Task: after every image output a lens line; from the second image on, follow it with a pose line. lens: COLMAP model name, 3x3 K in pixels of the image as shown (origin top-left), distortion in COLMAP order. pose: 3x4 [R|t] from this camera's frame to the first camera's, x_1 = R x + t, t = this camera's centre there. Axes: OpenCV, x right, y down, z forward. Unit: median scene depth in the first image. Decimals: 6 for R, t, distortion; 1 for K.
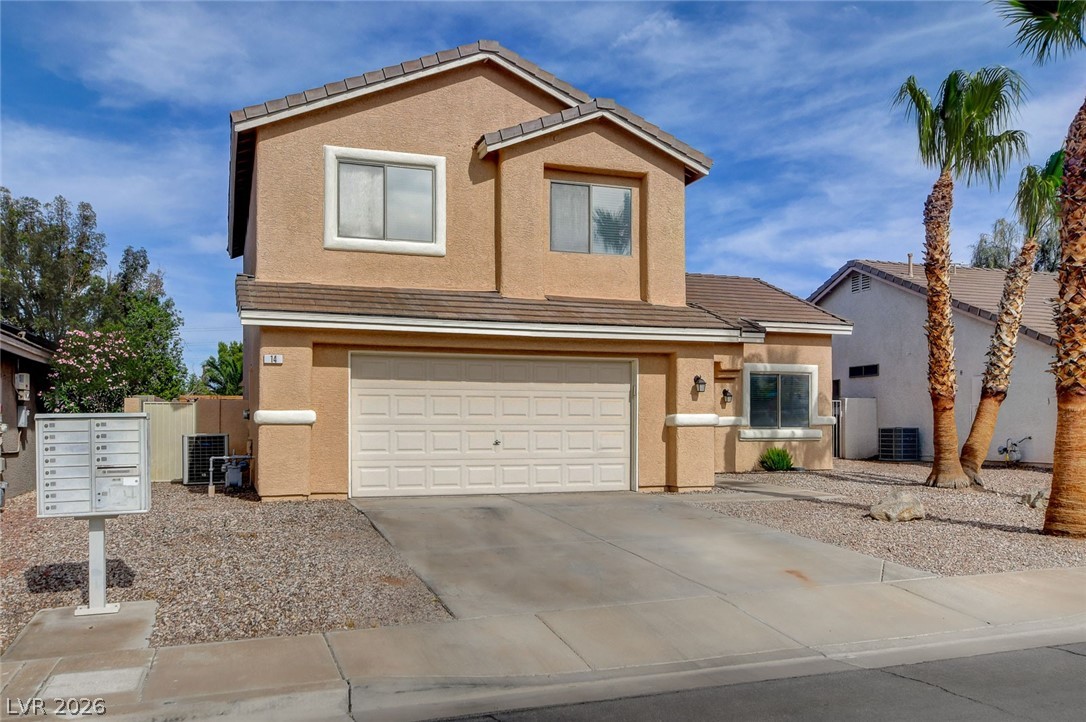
lens RADIAL K [[926.9, 0, 543.0], [0, 926.9, 361.0], [0, 0, 1]] dist [0.010111, 0.007607]
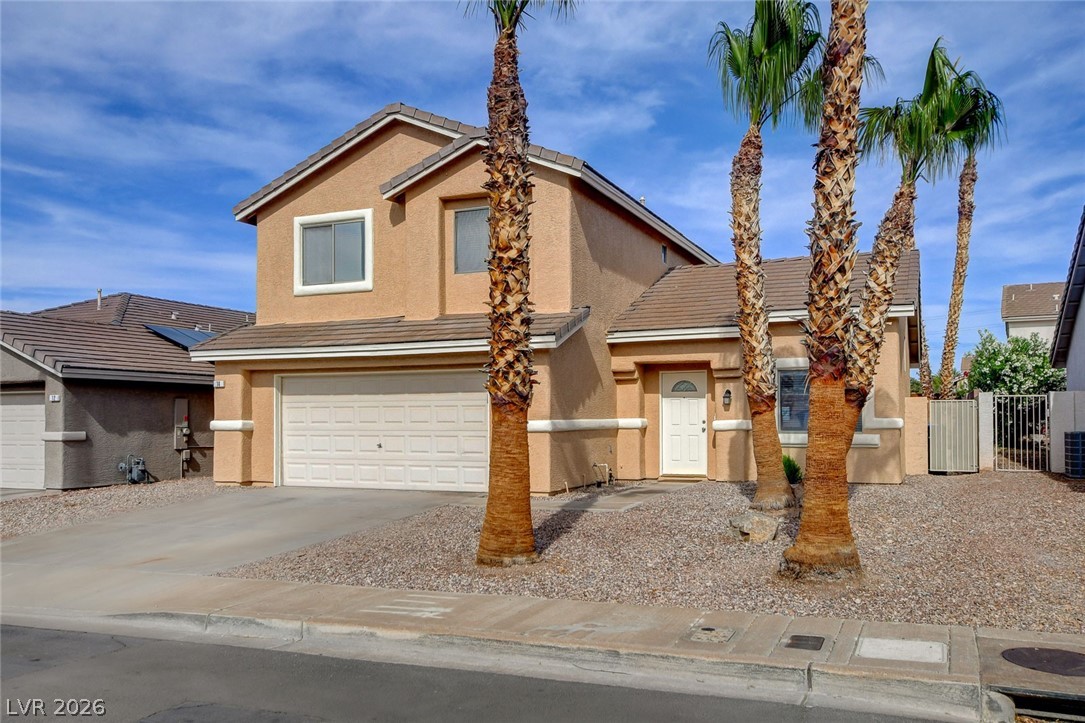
lens RADIAL K [[910.1, 0, 528.7], [0, 910.1, 351.3], [0, 0, 1]] dist [0.010461, 0.008369]
pose [[0.727577, -0.054996, -0.683818, 0.844944], [0.051653, 0.998344, -0.025333, 0.006744], [0.684079, -0.016890, 0.729212, 0.271120]]
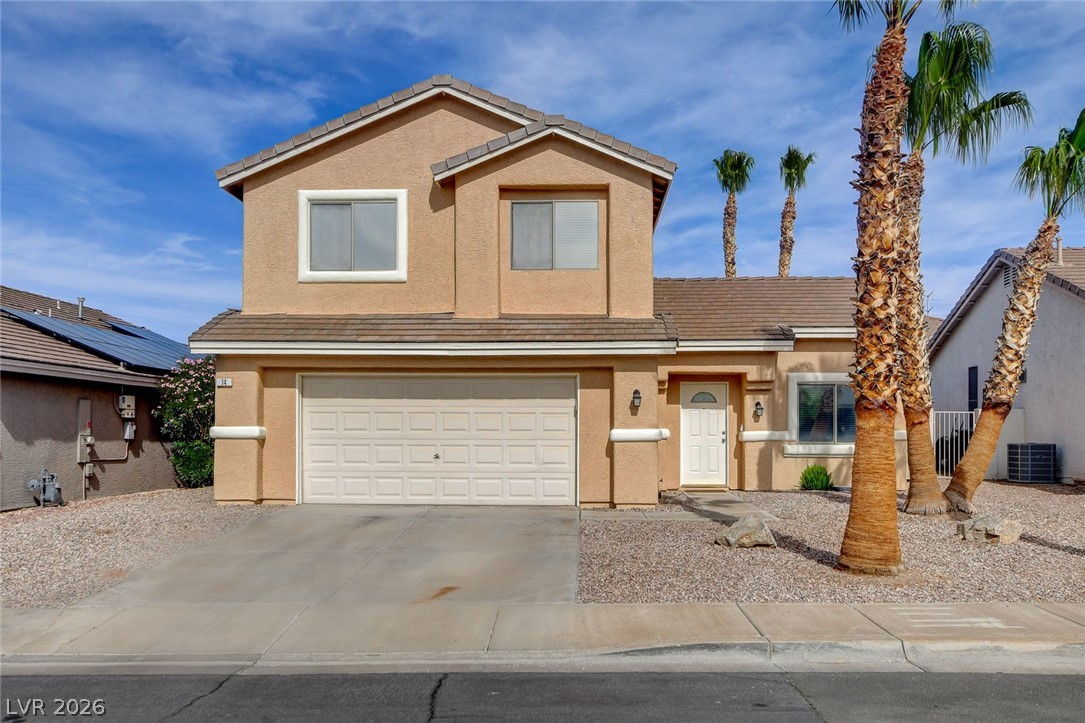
lens RADIAL K [[930.9, 0, 538.2], [0, 930.9, 371.8], [0, 0, 1]] dist [0.010274, 0.014418]
pose [[0.927626, -0.022516, -0.372831, 0.432831], [0.022769, 0.999734, -0.003726, -0.001557], [0.372815, -0.005033, 0.927892, 0.056000]]
